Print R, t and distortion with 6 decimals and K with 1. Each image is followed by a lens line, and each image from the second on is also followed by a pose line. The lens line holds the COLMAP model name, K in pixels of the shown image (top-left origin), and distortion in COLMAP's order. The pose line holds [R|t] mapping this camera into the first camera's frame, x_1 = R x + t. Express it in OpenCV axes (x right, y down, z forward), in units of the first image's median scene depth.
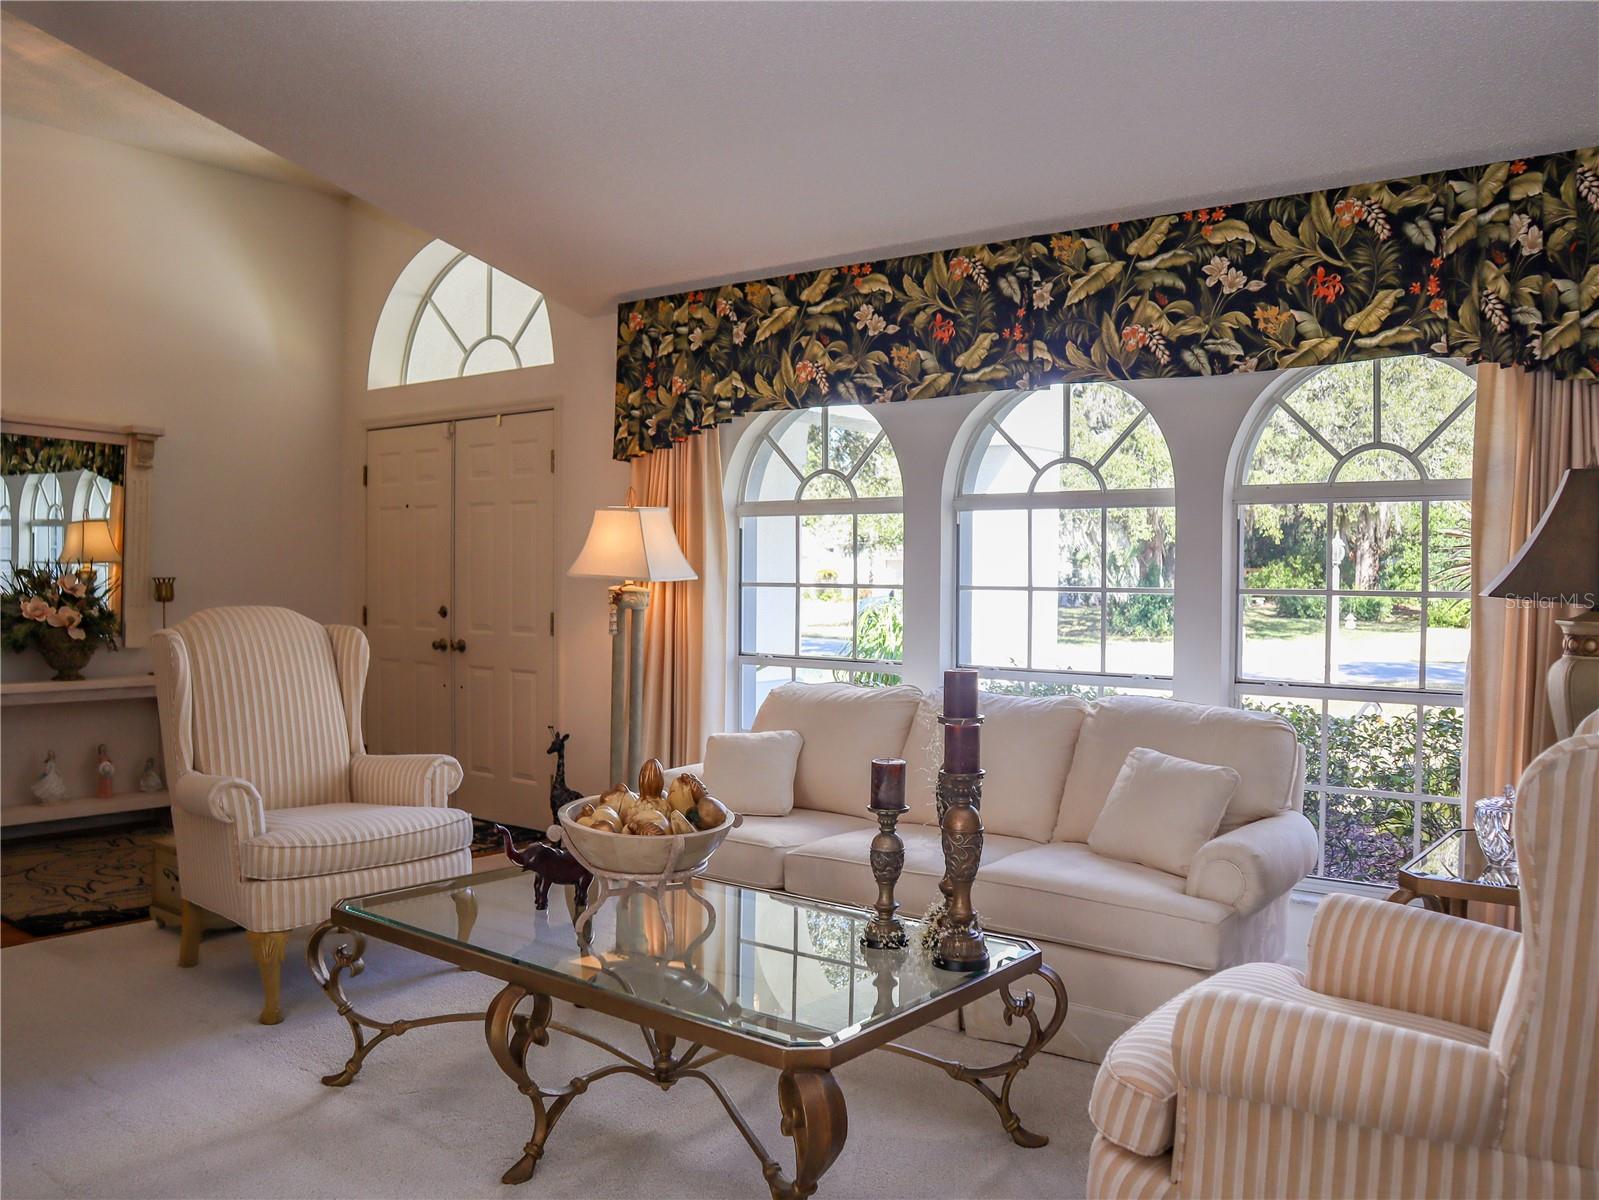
lens RADIAL K [[1283.5, 0, 795.8], [0, 1283.5, 596.3], [0, 0, 1]] dist [-0.101383, 0.053028]
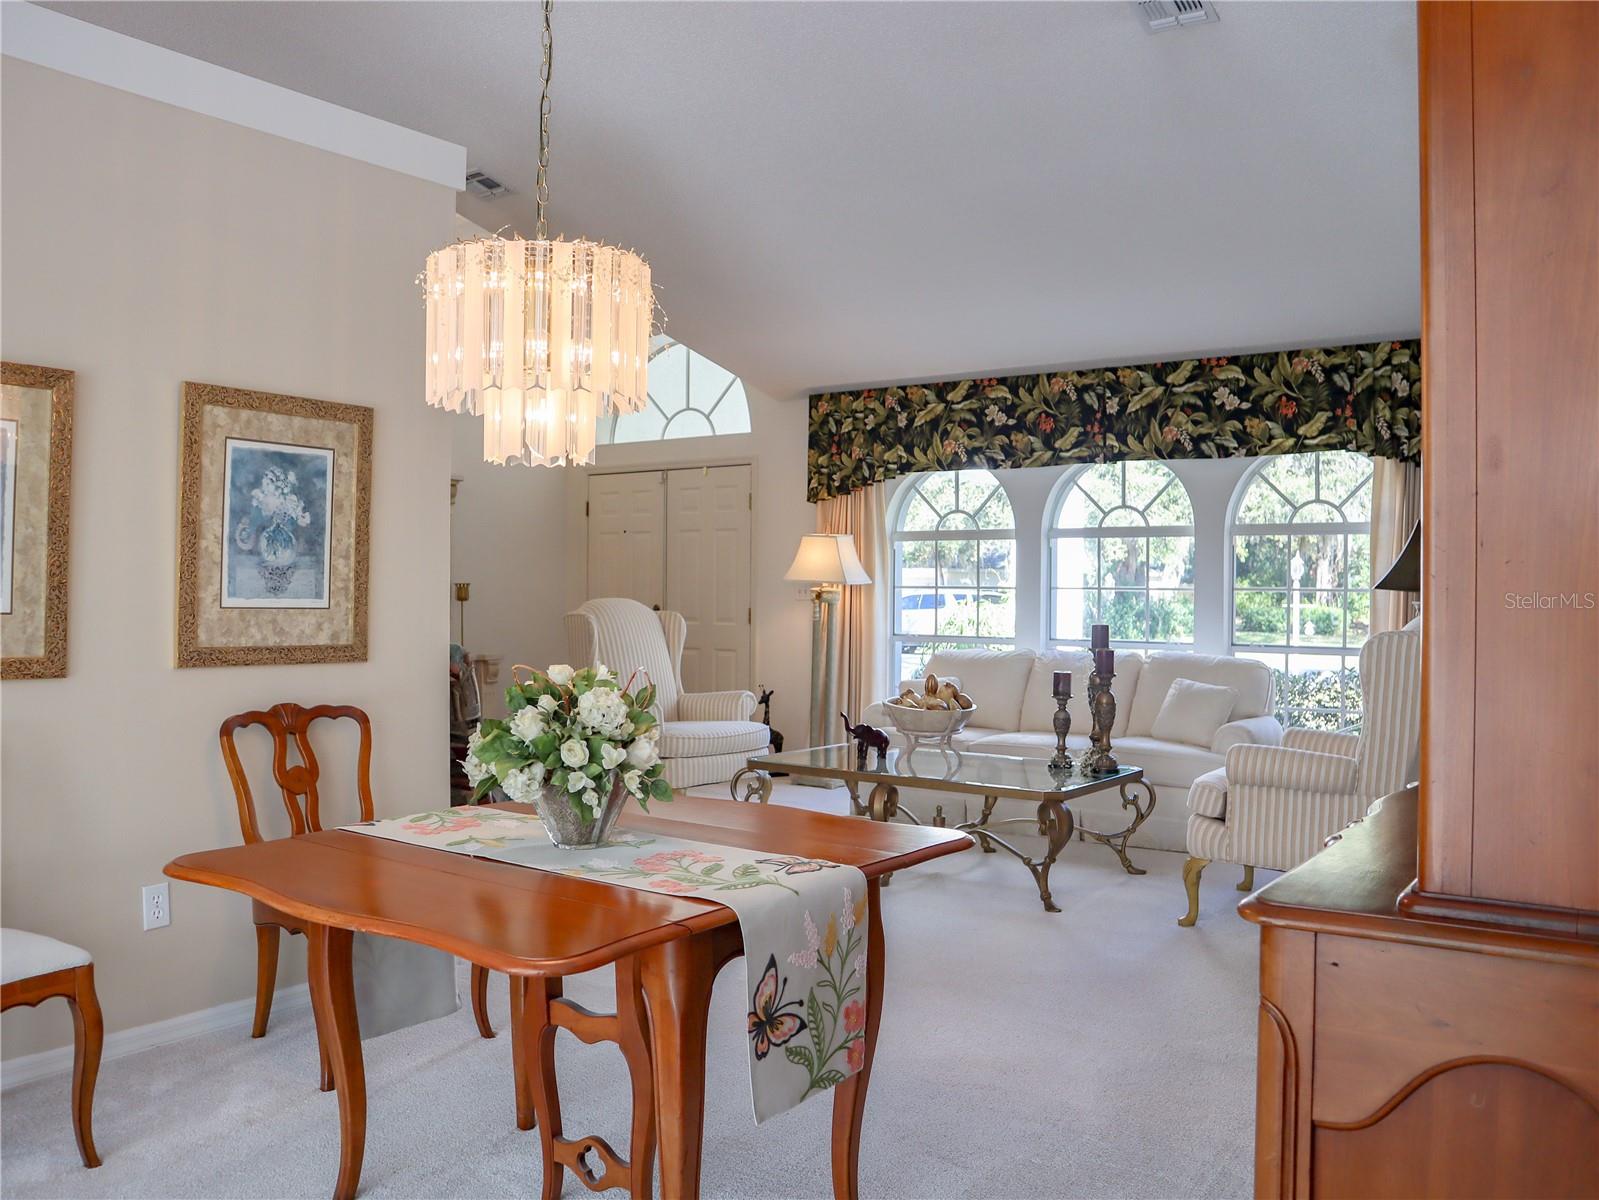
lens RADIAL K [[1283.5, 0, 791.5], [0, 1283.5, 599.4], [0, 0, 1]] dist [-0.101383, 0.053028]
pose [[0.999706, 0.002489, 0.024107, -0.242648], [-0.002203, 0.999927, -0.011897, 0.027781], [-0.024135, 0.011840, 0.999639, -0.578421]]
